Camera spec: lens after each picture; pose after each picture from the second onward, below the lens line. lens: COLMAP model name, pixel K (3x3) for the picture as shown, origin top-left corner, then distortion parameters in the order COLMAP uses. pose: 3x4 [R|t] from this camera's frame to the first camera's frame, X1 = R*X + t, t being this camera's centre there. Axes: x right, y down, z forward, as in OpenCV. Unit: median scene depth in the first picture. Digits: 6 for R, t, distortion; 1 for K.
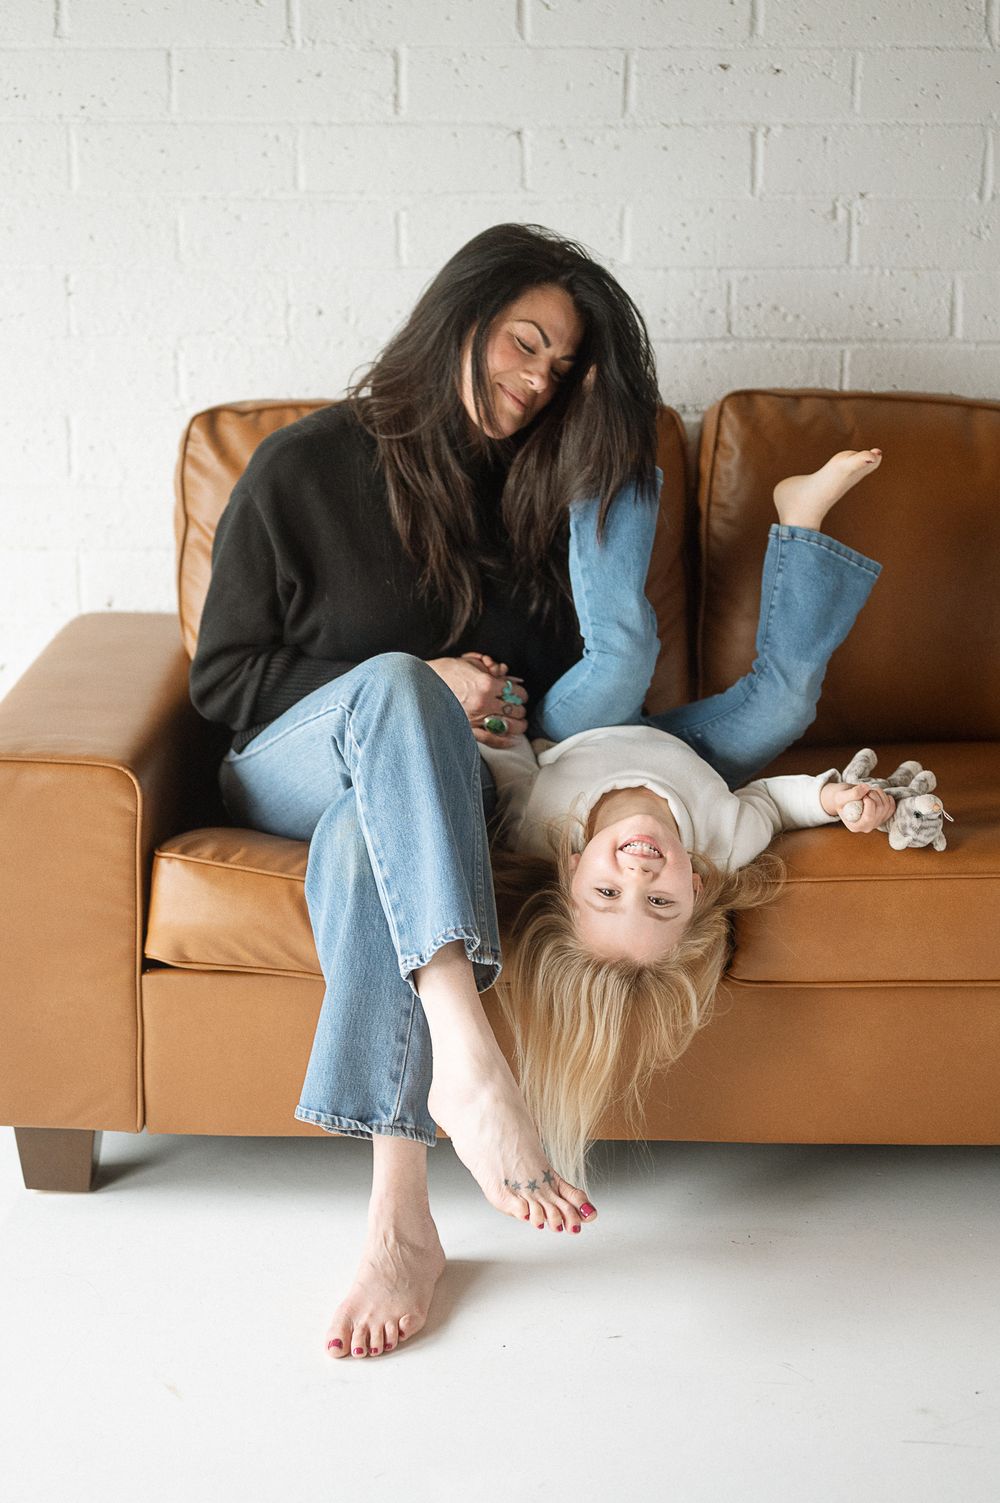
lens RADIAL K [[2593.8, 0, 498.5], [0, 2593.8, 740.4], [0, 0, 1]] dist [-0.014313, 0.000000]
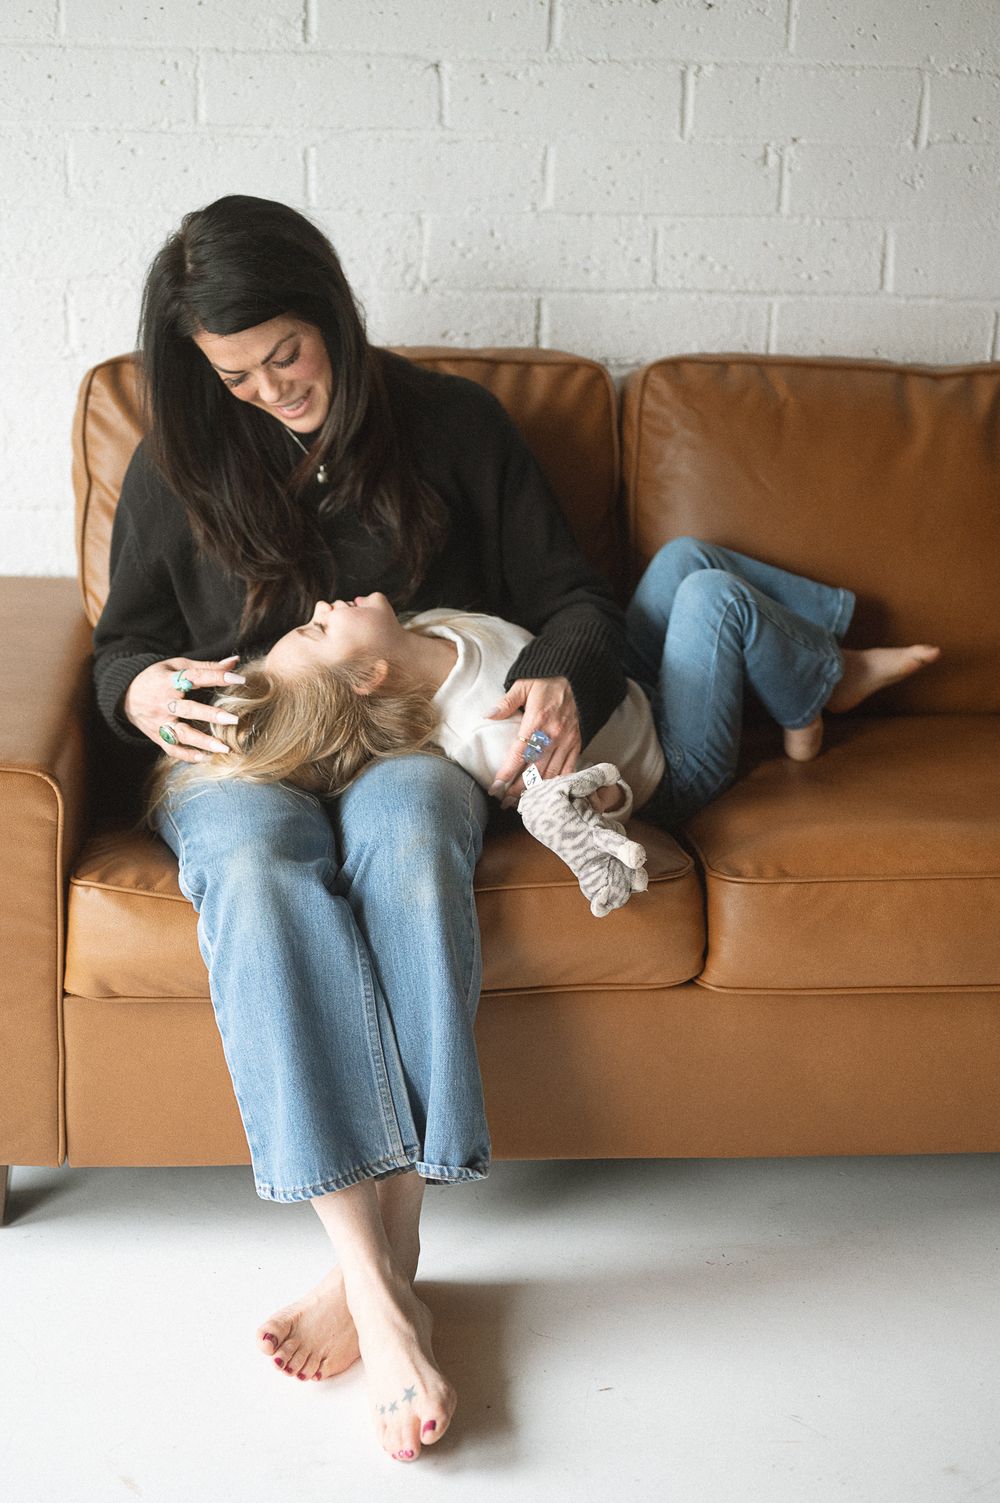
lens RADIAL K [[2151.3, 0, 532.4], [0, 2151.3, 743.4], [0, 0, 1]] dist [-0.013795, 0.000000]
pose [[0.992549, -0.012646, 0.121187, -0.055222], [0.005908, 0.998424, 0.055800, -0.032046], [-0.121702, -0.054668, 0.991060, 0.209523]]
